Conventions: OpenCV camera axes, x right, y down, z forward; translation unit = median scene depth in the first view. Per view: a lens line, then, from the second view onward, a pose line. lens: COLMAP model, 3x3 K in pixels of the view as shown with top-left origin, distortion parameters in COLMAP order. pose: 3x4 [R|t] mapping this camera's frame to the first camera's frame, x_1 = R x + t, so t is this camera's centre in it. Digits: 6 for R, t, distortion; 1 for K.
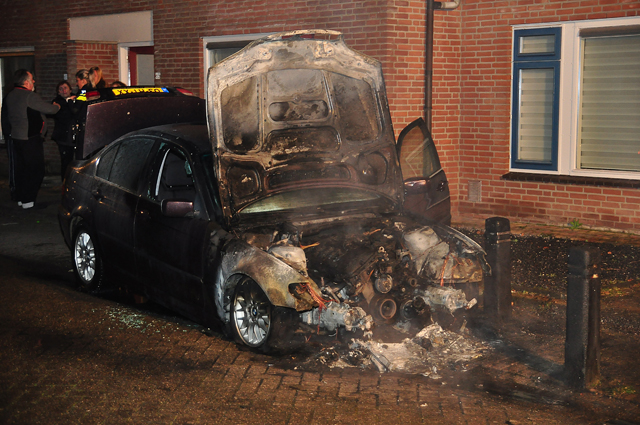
lens RADIAL K [[1111.8, 0, 320.6], [0, 1111.8, 211.0], [0, 0, 1]] dist [0.162184, 0.000000]
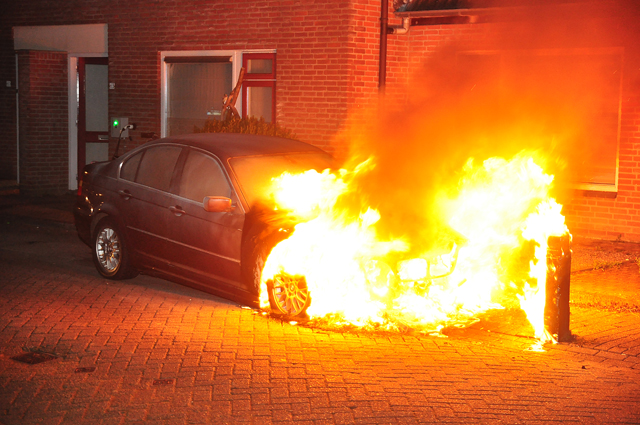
lens RADIAL K [[1201.9, 0, 323.1], [0, 1201.9, 214.9], [0, 0, 1]] dist [0.202563, 0.000000]
pose [[0.992848, 0.008797, 0.119057, -0.103576], [-0.007613, 0.999917, -0.010398, 0.012773], [-0.119139, 0.009417, 0.992833, -0.186666]]
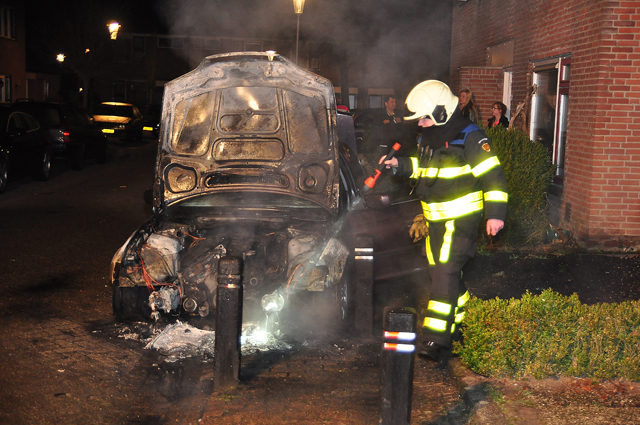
lens RADIAL K [[1000.3, 0, 318.5], [0, 1000.3, 214.9], [0, 0, 1]] dist [0.160667, 0.000000]
pose [[0.756155, 0.096549, -0.647231, 0.445347], [-0.101771, 0.994372, 0.029434, -0.021306], [0.646431, 0.043613, 0.761725, 0.168777]]
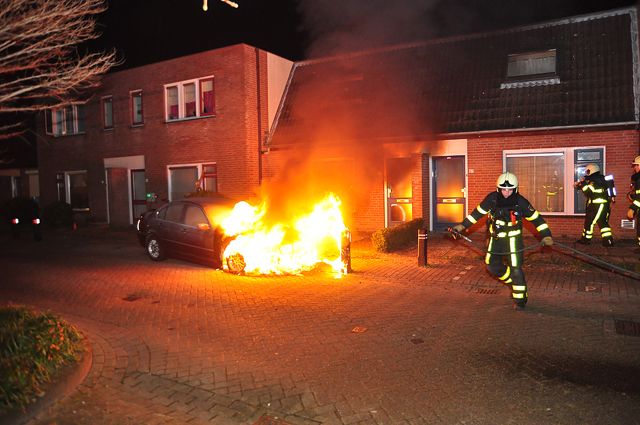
lens RADIAL K [[468.0, 0, 321.3], [0, 468.0, 212.9], [0, 0, 1]] dist [-0.086377, 0.056838]
pose [[0.947652, -0.044603, 0.316174, -0.131233], [0.056986, 0.997923, -0.030025, 0.008327], [-0.314178, 0.046471, 0.948226, -0.144688]]
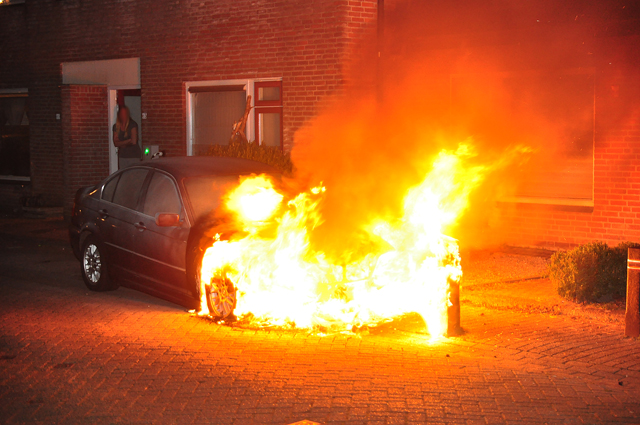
lens RADIAL K [[1275.5, 0, 318.8], [0, 1275.5, 213.1], [0, 0, 1]] dist [0.219249, 0.000000]
pose [[0.999995, -0.002971, 0.000887, 0.031968], [0.003002, 0.999298, -0.037335, 0.028954], [-0.000775, 0.037338, 0.999302, -0.330180]]
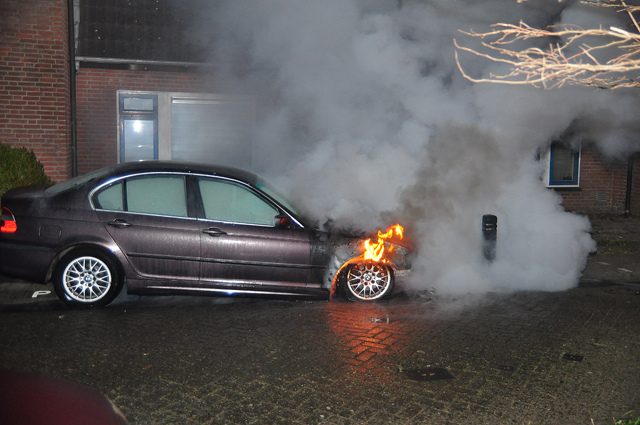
lens RADIAL K [[708.2, 0, 320.3], [0, 708.2, 212.3], [0, 0, 1]] dist [0.087290, 0.000000]
pose [[0.446559, -0.089221, 0.890294, -0.562696], [0.073906, 0.995294, 0.062673, -0.043384], [-0.891696, 0.037811, 0.451052, 0.335285]]
